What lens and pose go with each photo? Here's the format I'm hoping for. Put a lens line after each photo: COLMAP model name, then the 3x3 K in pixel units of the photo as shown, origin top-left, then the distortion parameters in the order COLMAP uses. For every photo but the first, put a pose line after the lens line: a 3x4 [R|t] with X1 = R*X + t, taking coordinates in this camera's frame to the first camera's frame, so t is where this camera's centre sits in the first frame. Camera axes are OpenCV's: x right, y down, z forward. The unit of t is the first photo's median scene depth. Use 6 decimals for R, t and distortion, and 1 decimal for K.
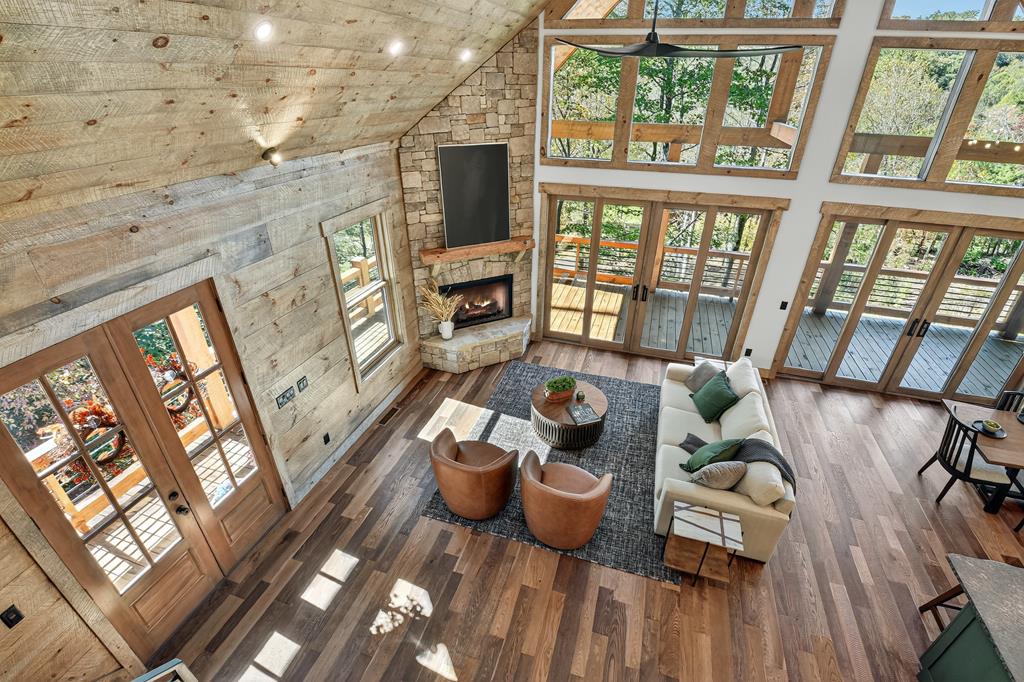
lens RADIAL K [[456.4, 0, 524.3], [0, 456.4, 337.1], [0, 0, 1]] dist [-0.000424, -0.000221]
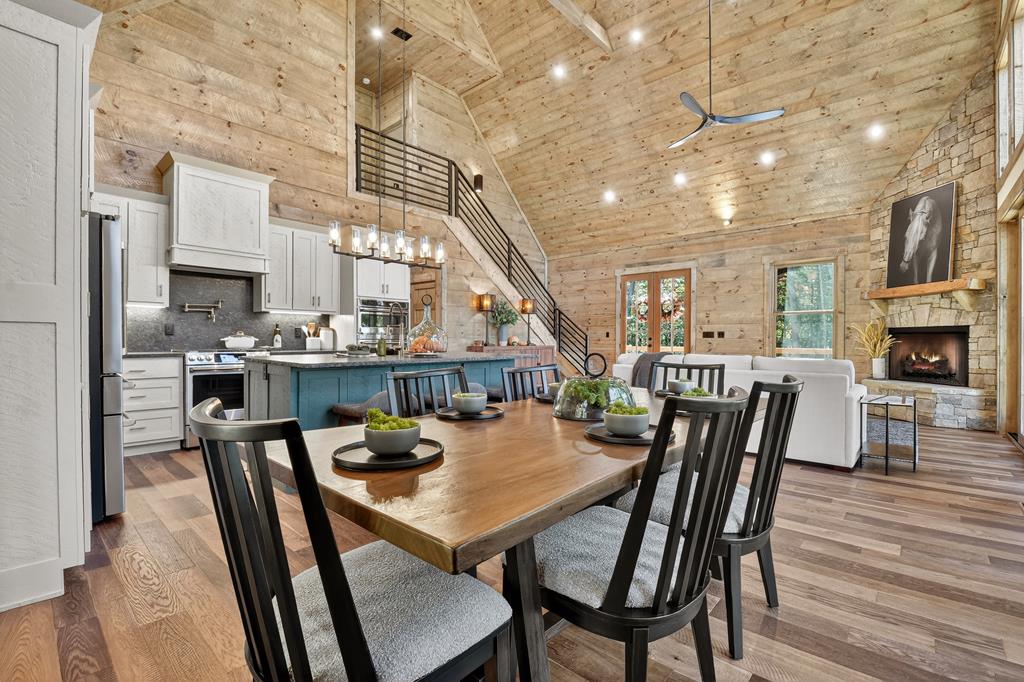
lens RADIAL K [[458.9, 0, 510.0], [0, 458.9, 349.3], [0, 0, 1]] dist [0.040913, -0.033006]
pose [[-0.429914, 0.000176, -0.902870, 1.357199], [-0.448648, 0.867758, 0.213799, 0.109778], [0.783510, 0.496986, -0.372983, 0.856051]]
